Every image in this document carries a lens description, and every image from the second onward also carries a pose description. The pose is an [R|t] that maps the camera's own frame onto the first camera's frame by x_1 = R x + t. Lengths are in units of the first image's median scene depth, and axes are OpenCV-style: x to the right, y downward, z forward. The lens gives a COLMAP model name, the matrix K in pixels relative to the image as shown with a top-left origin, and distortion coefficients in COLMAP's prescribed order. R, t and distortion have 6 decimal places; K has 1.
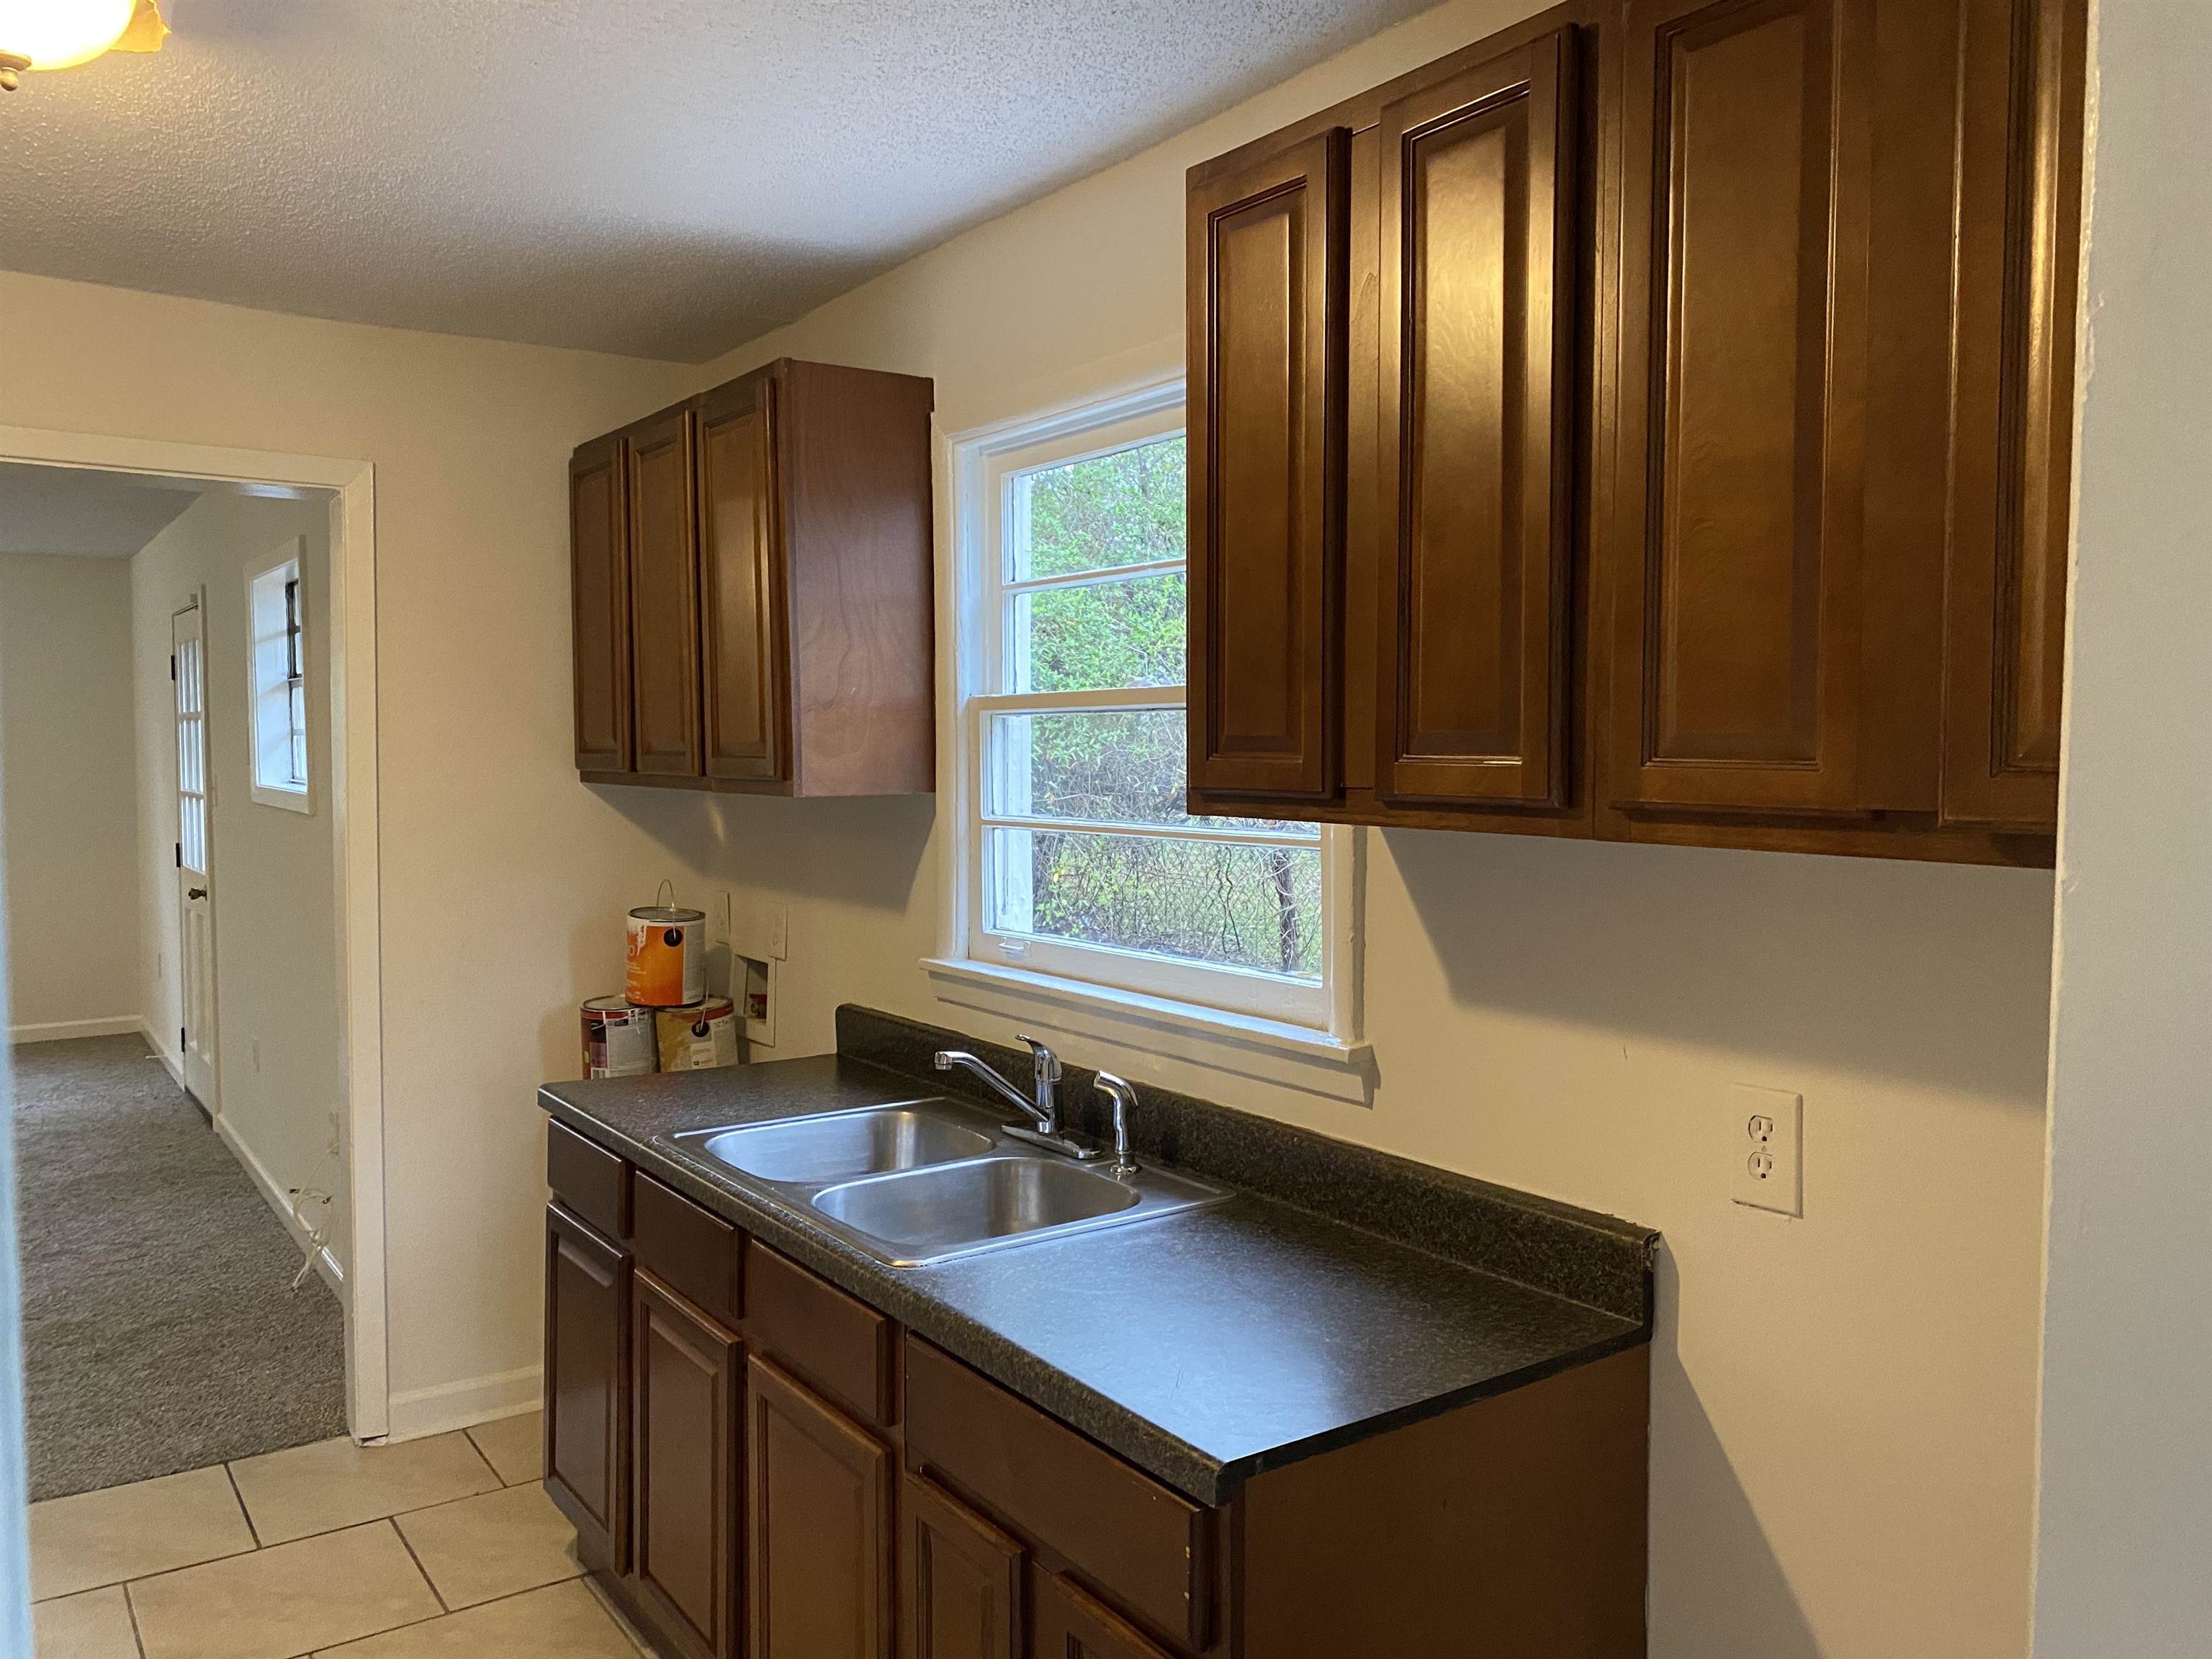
lens RADIAL K [[1688.2, 0, 1114.9], [0, 1688.2, 838.8], [0, 0, 1]] dist [0.015853, -0.007391]
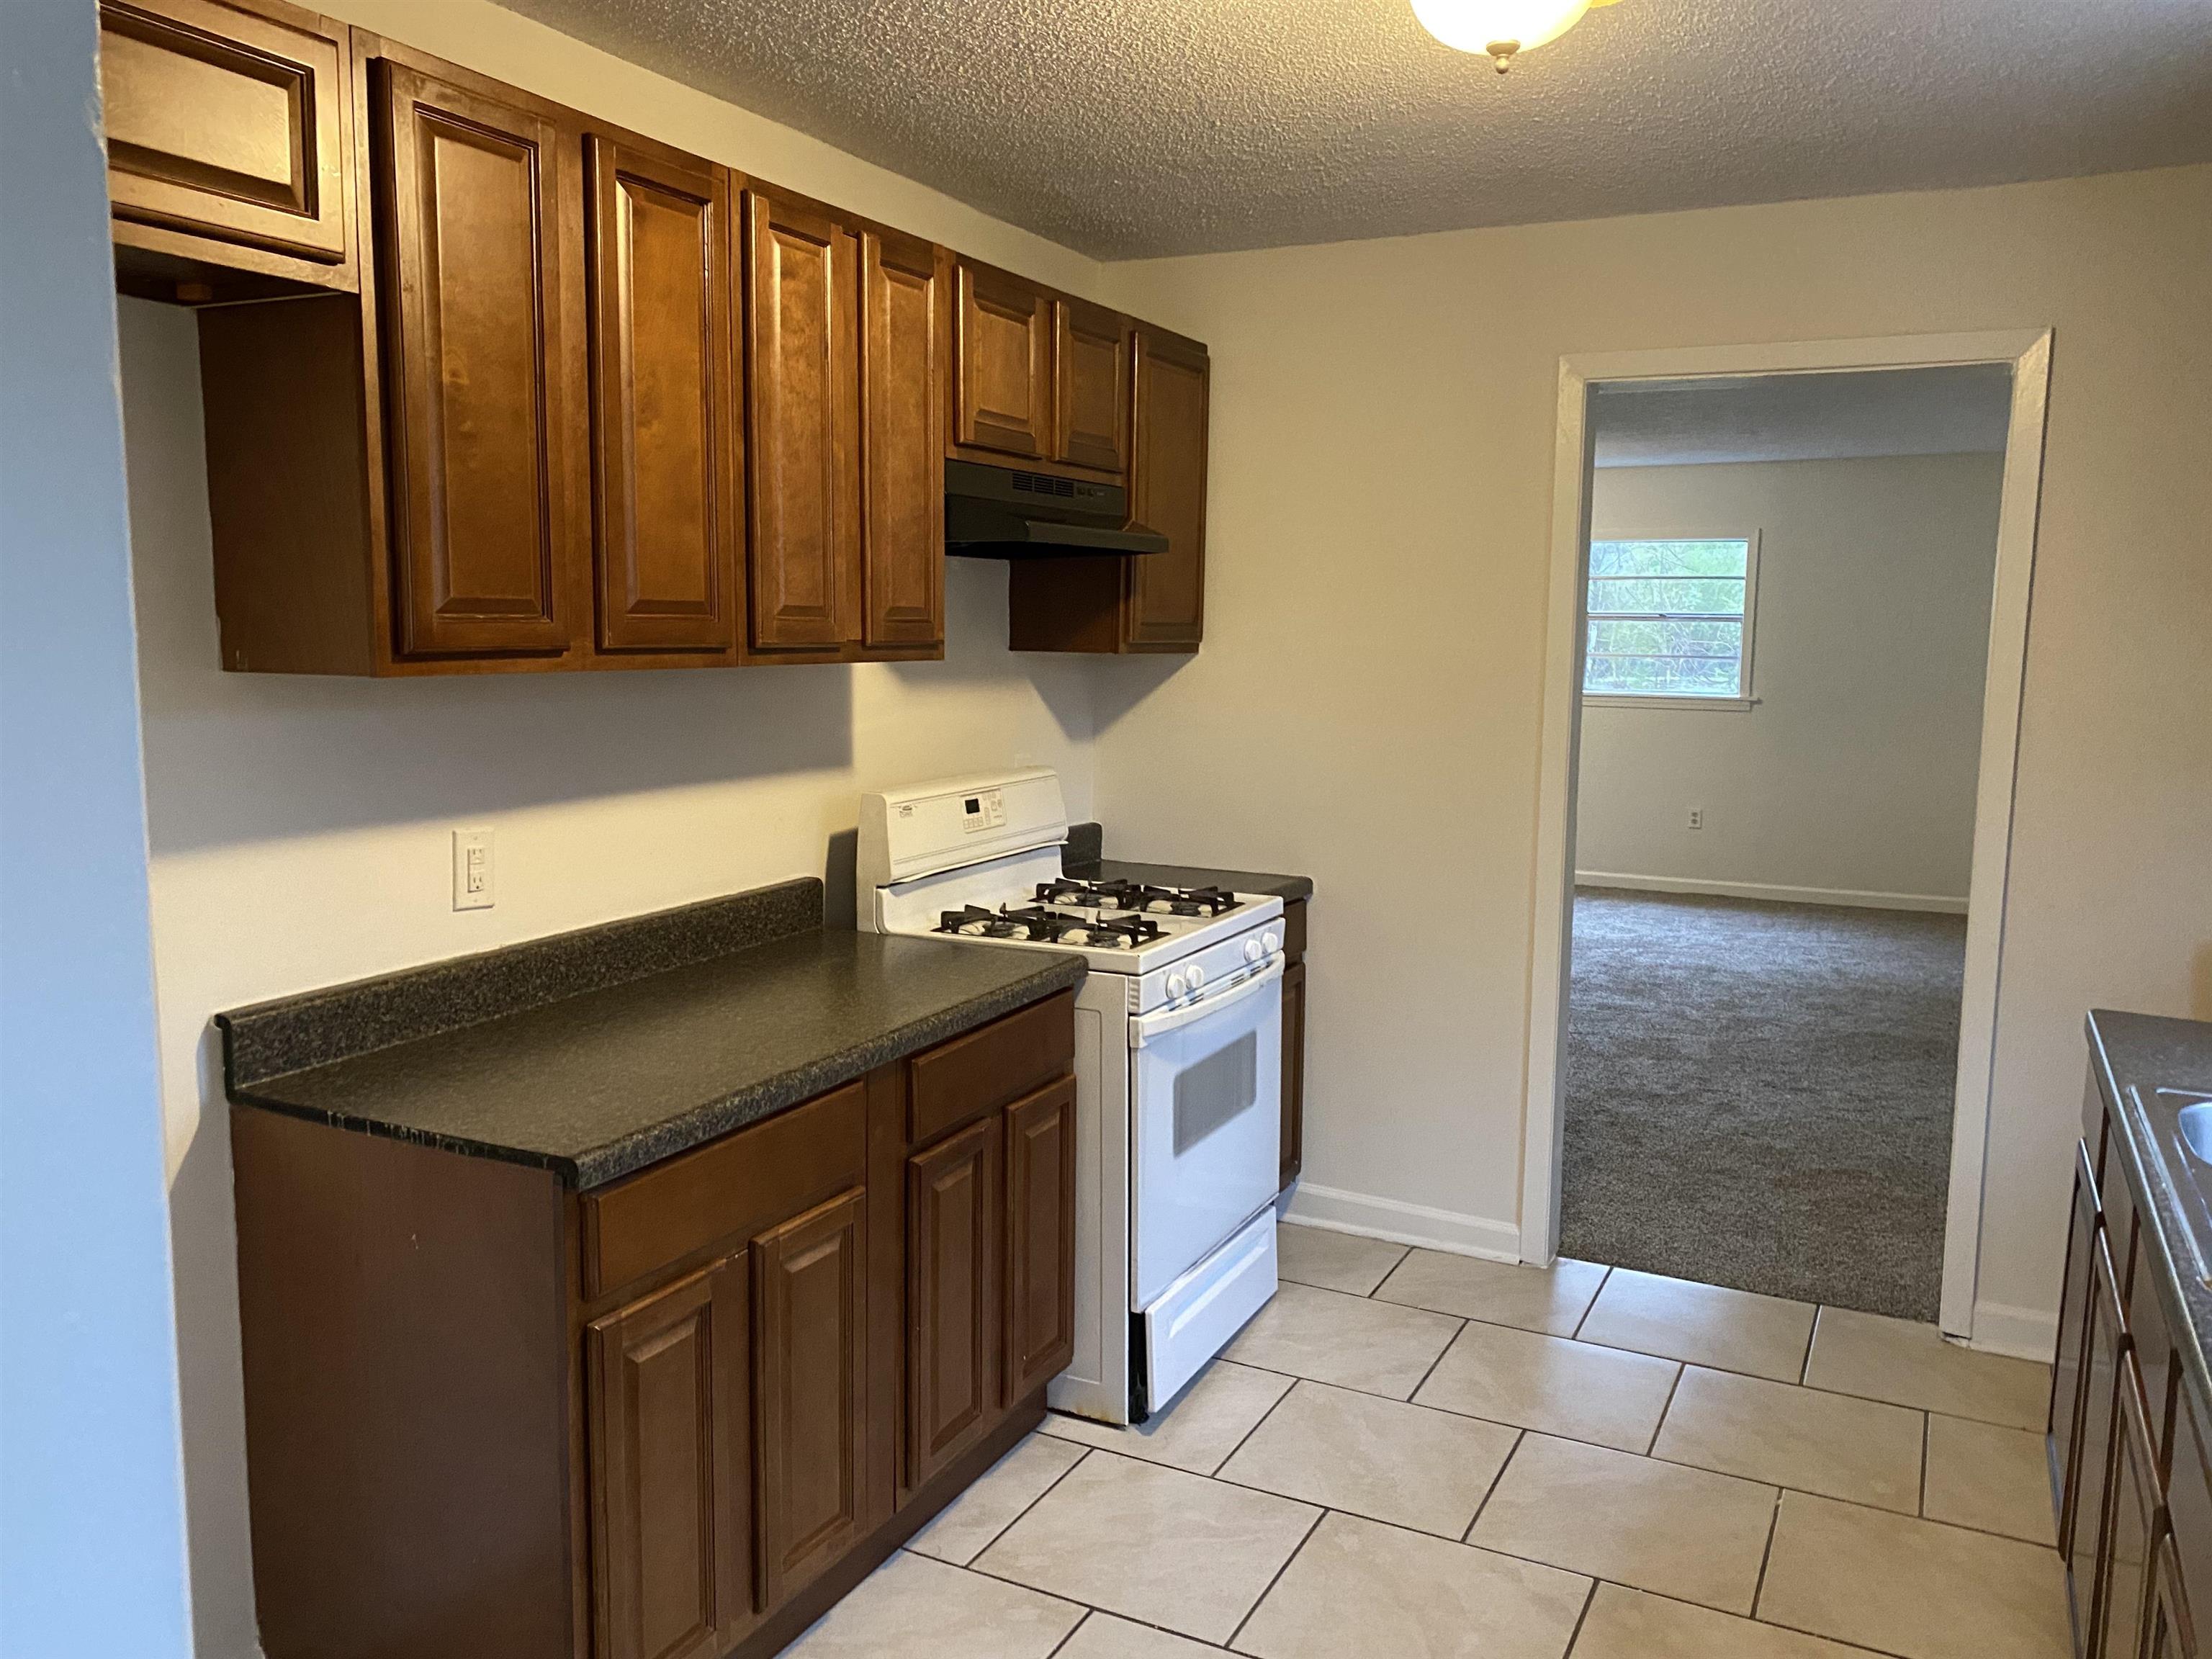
lens RADIAL K [[1688.2, 0, 1106.4], [0, 1688.2, 820.2], [0, 0, 1]] dist [0.015853, -0.007391]
pose [[0.469300, 0.106632, -0.876577, 0.152459], [-0.062566, 0.994203, 0.087444, -0.000355], [0.880819, 0.013806, 0.473251, 0.087662]]
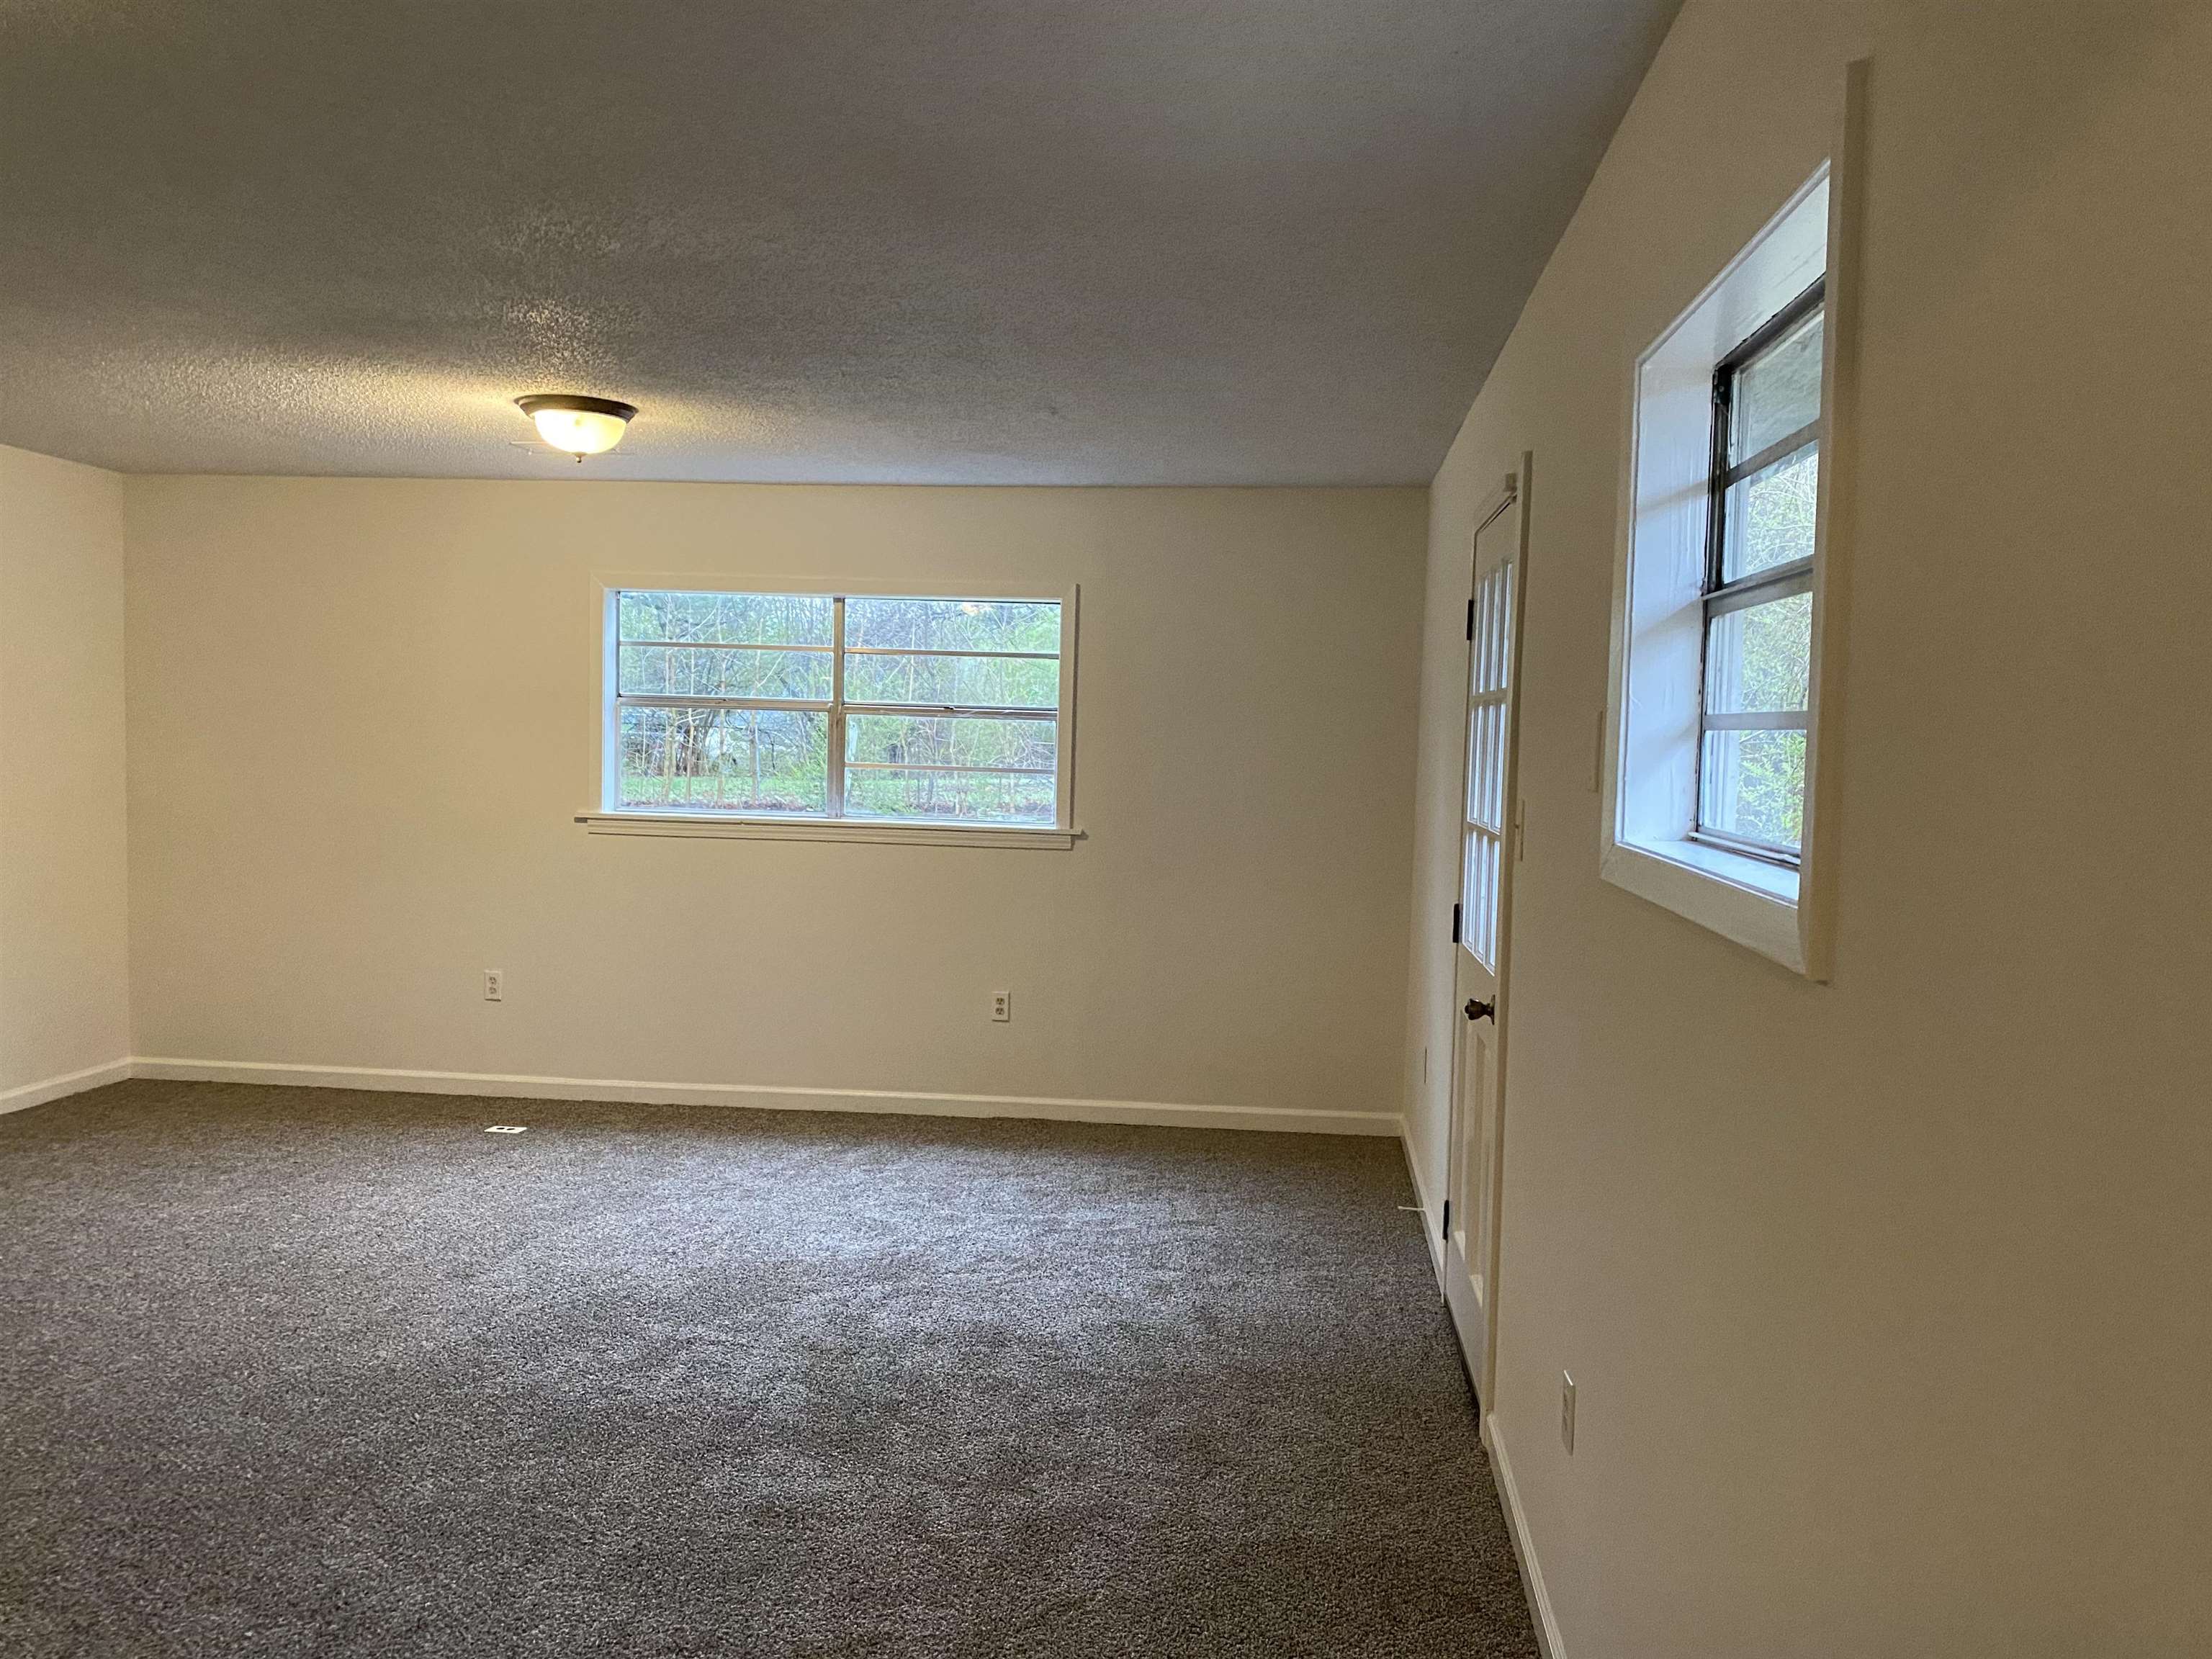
lens RADIAL K [[1688.2, 0, 1105.0], [0, 1688.2, 840.8], [0, 0, 1]] dist [0.015853, -0.007391]
pose [[0.750705, 0.060016, -0.657906, -0.452871], [-0.062138, 0.997865, 0.020125, -0.046331], [0.657709, 0.025773, 0.752831, 0.832531]]
